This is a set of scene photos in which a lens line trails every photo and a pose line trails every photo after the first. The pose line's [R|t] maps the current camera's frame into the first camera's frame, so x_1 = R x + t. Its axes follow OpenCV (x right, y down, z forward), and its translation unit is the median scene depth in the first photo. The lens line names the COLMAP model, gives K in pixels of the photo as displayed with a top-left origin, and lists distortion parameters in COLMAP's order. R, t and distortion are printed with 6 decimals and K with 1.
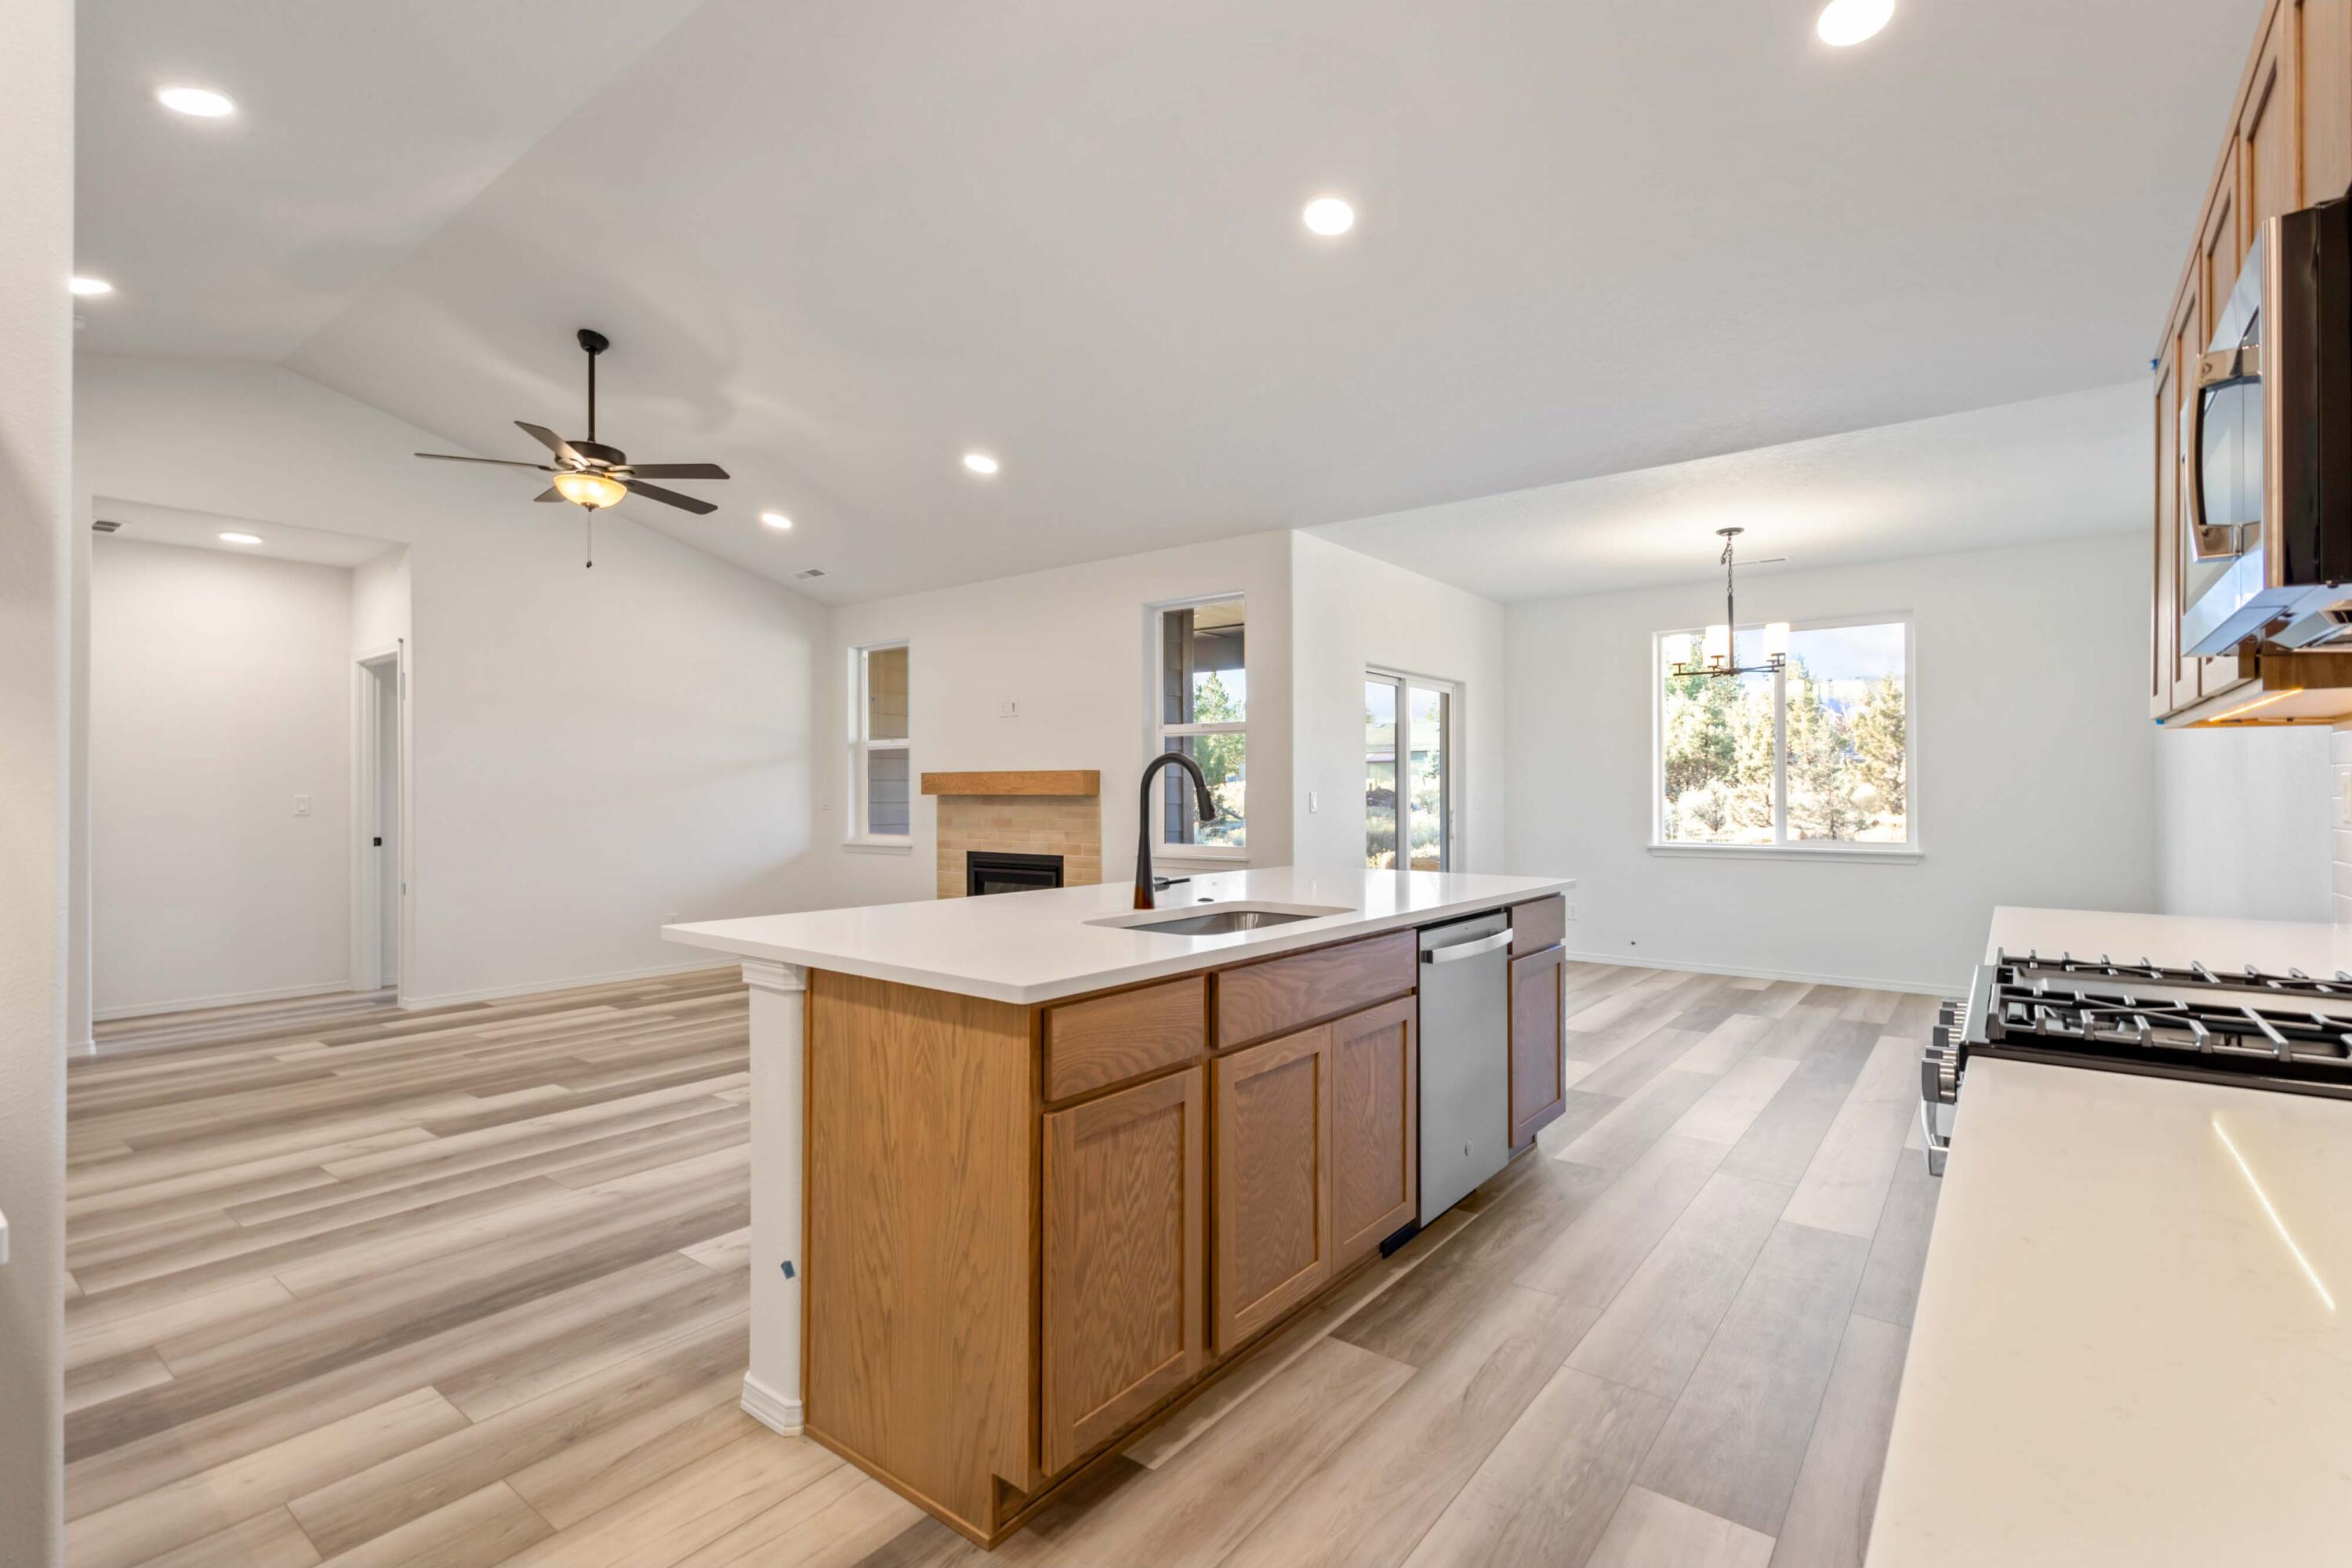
lens RADIAL K [[1078.2, 0, 1182.9], [0, 1078.2, 783.9], [0, 0, 1]] dist [0.017136, -0.005668]
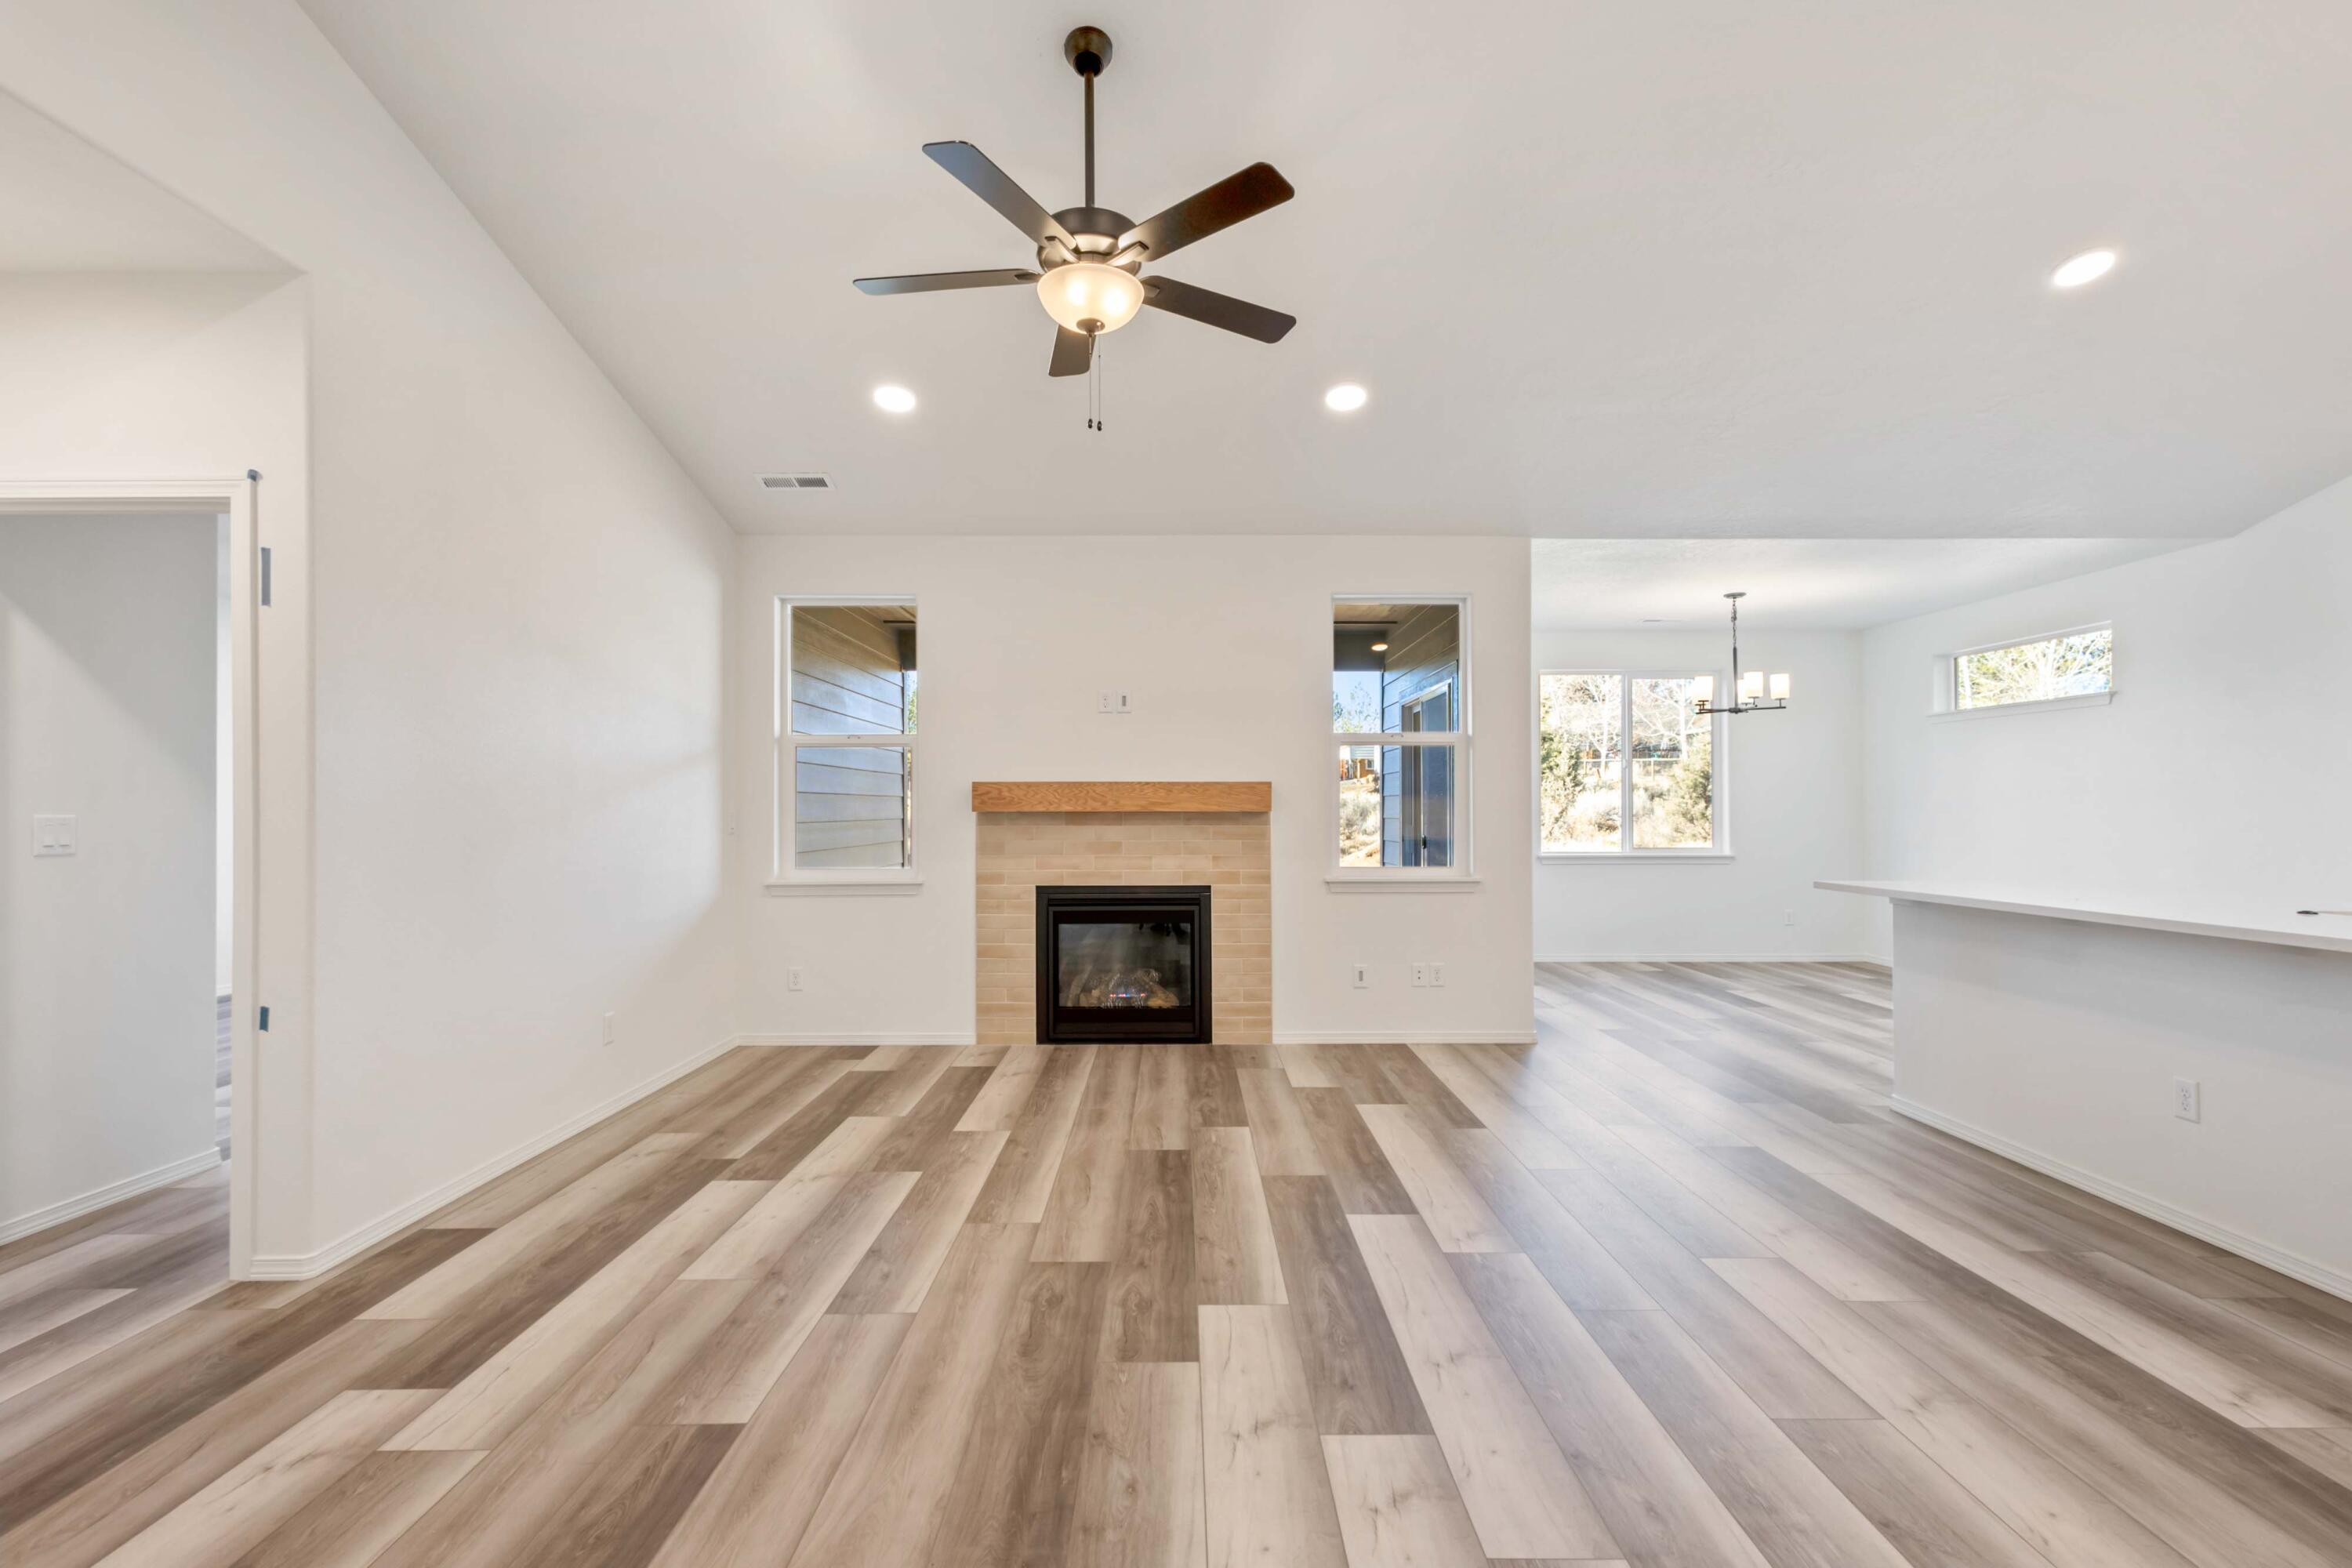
lens RADIAL K [[1078.2, 0, 1184.8], [0, 1078.2, 796.6], [0, 0, 1]] dist [0.017136, -0.005668]
pose [[0.789076, 0.006453, 0.614261, -1.288351], [-0.004057, 0.999978, -0.005294, 0.006474], [-0.614282, 0.001686, 0.789085, 0.737306]]
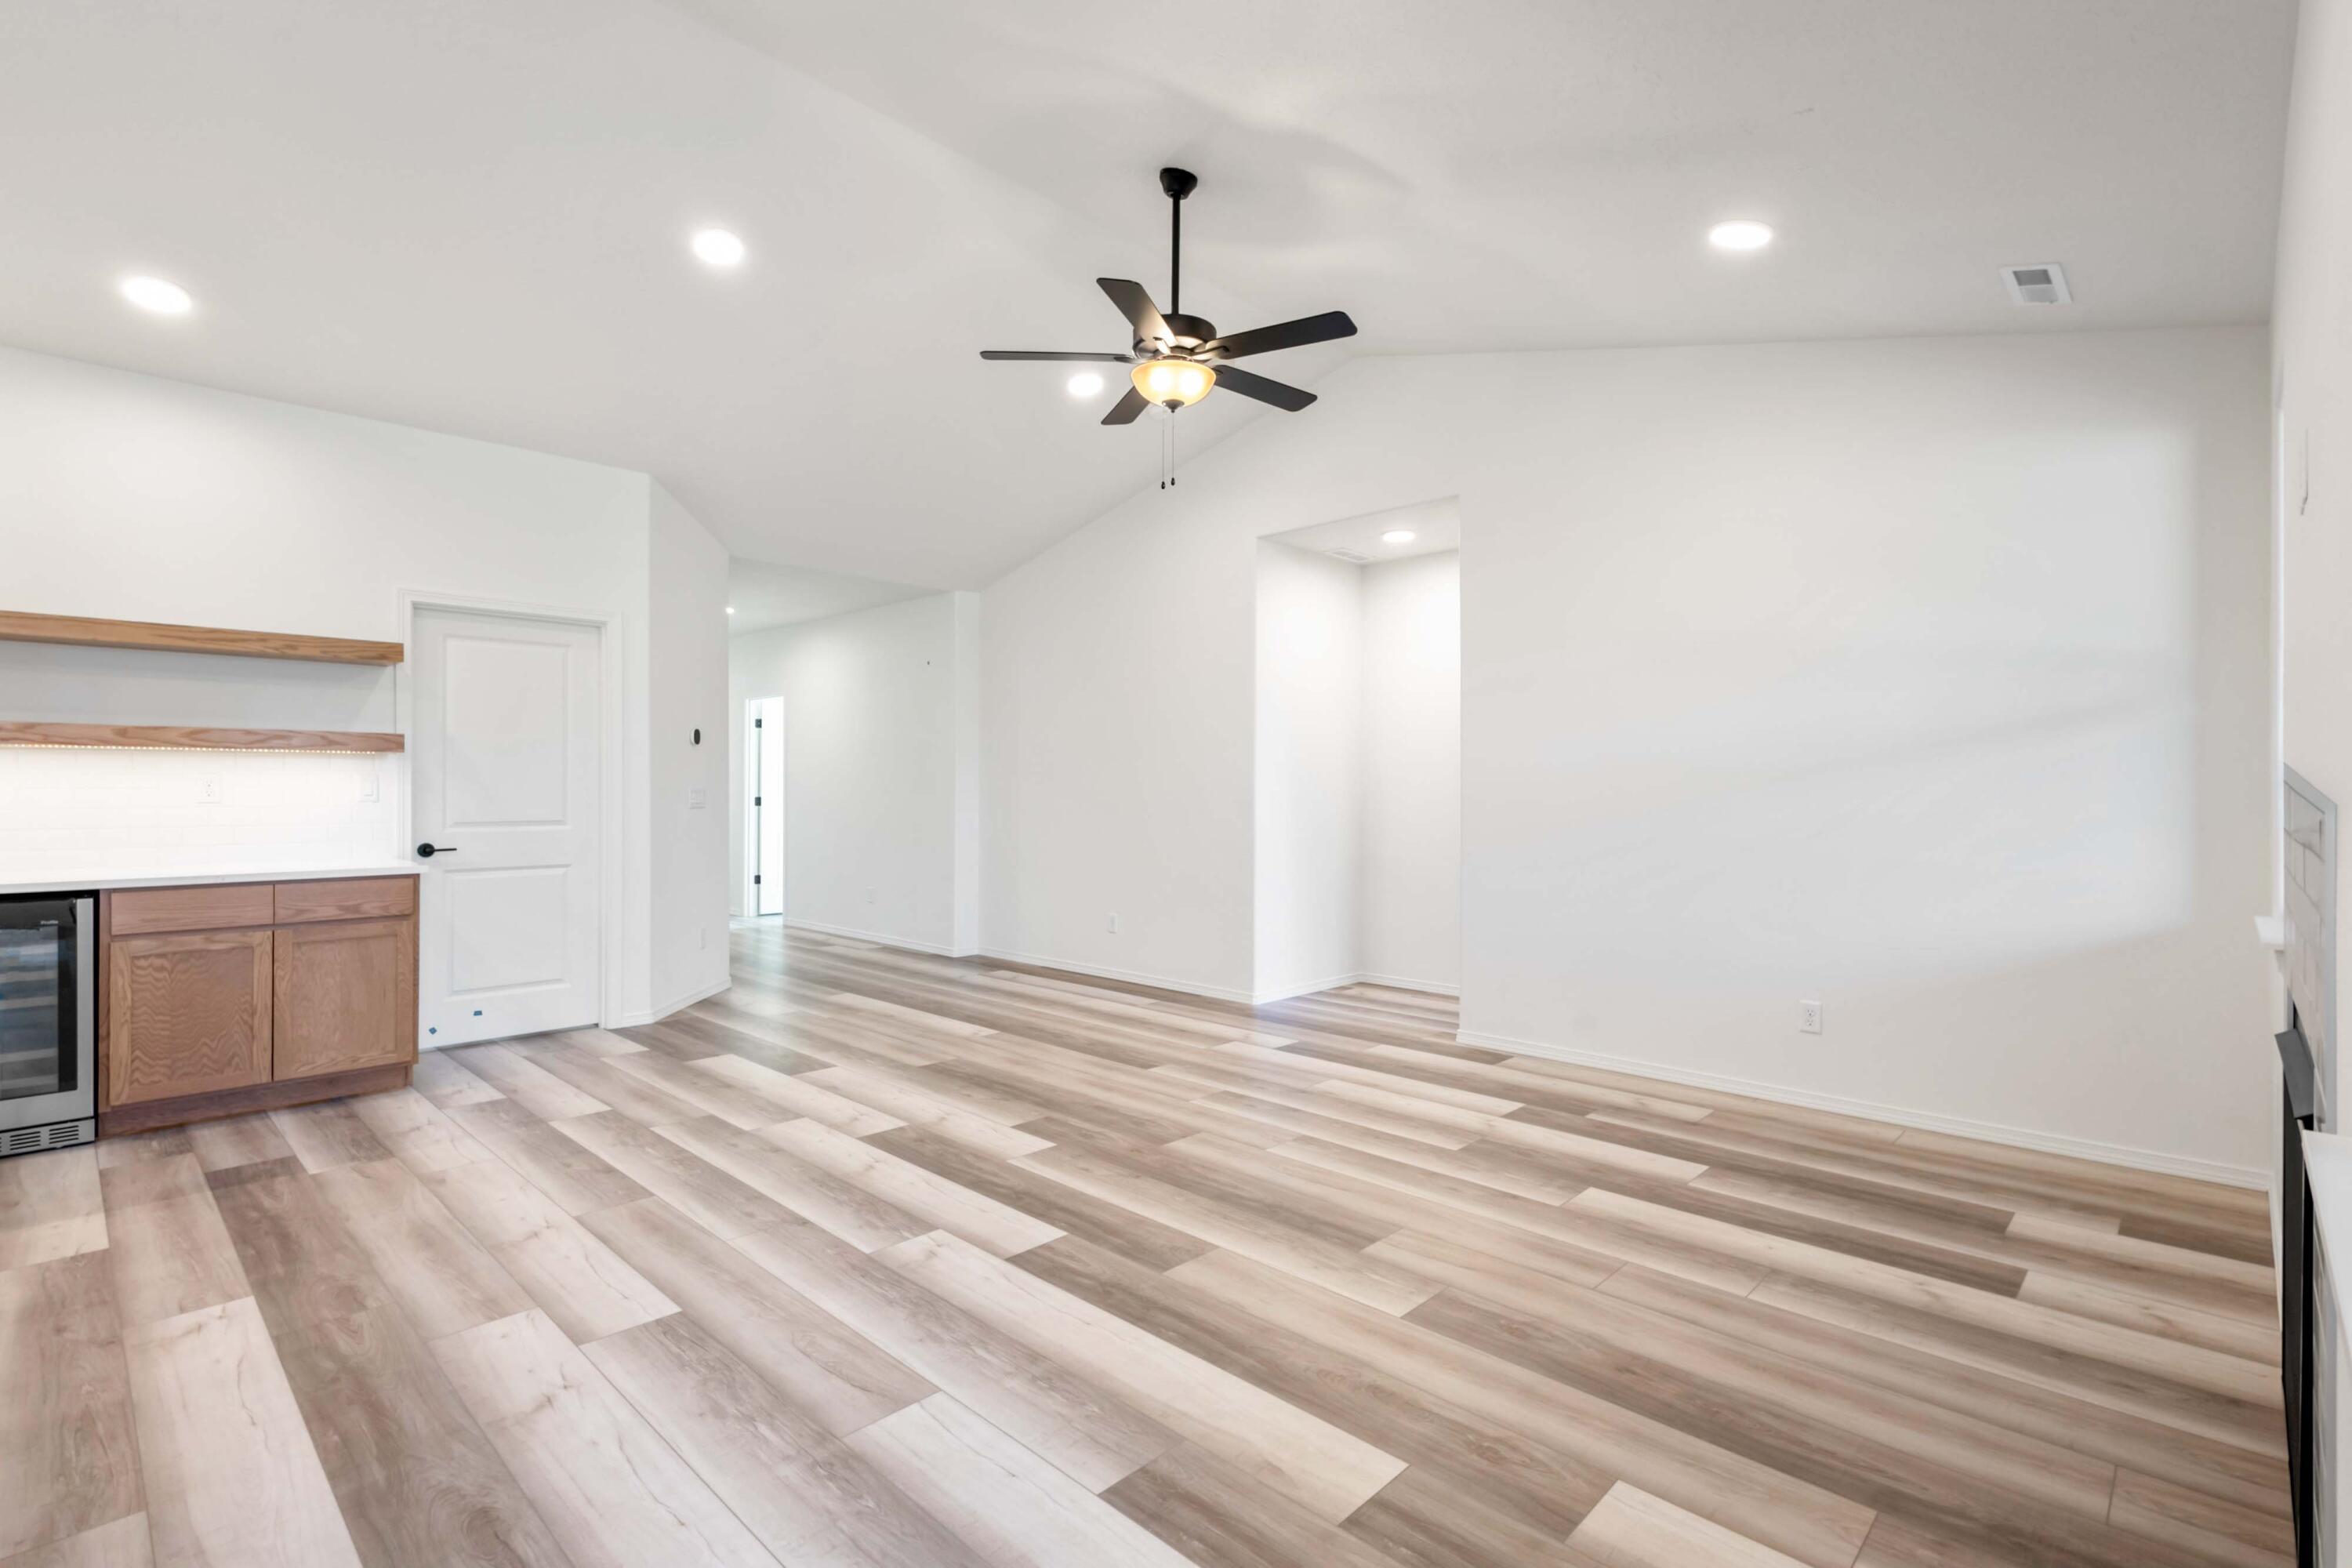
lens RADIAL K [[1078.2, 0, 1168.9], [0, 1078.2, 787.9], [0, 0, 1]] dist [0.017136, -0.005668]
pose [[-0.114377, 0.001819, -0.993436, 0.296911], [0.006116, 0.999981, 0.001127, 0.011146], [0.993419, -0.005947, -0.114386, 1.602789]]
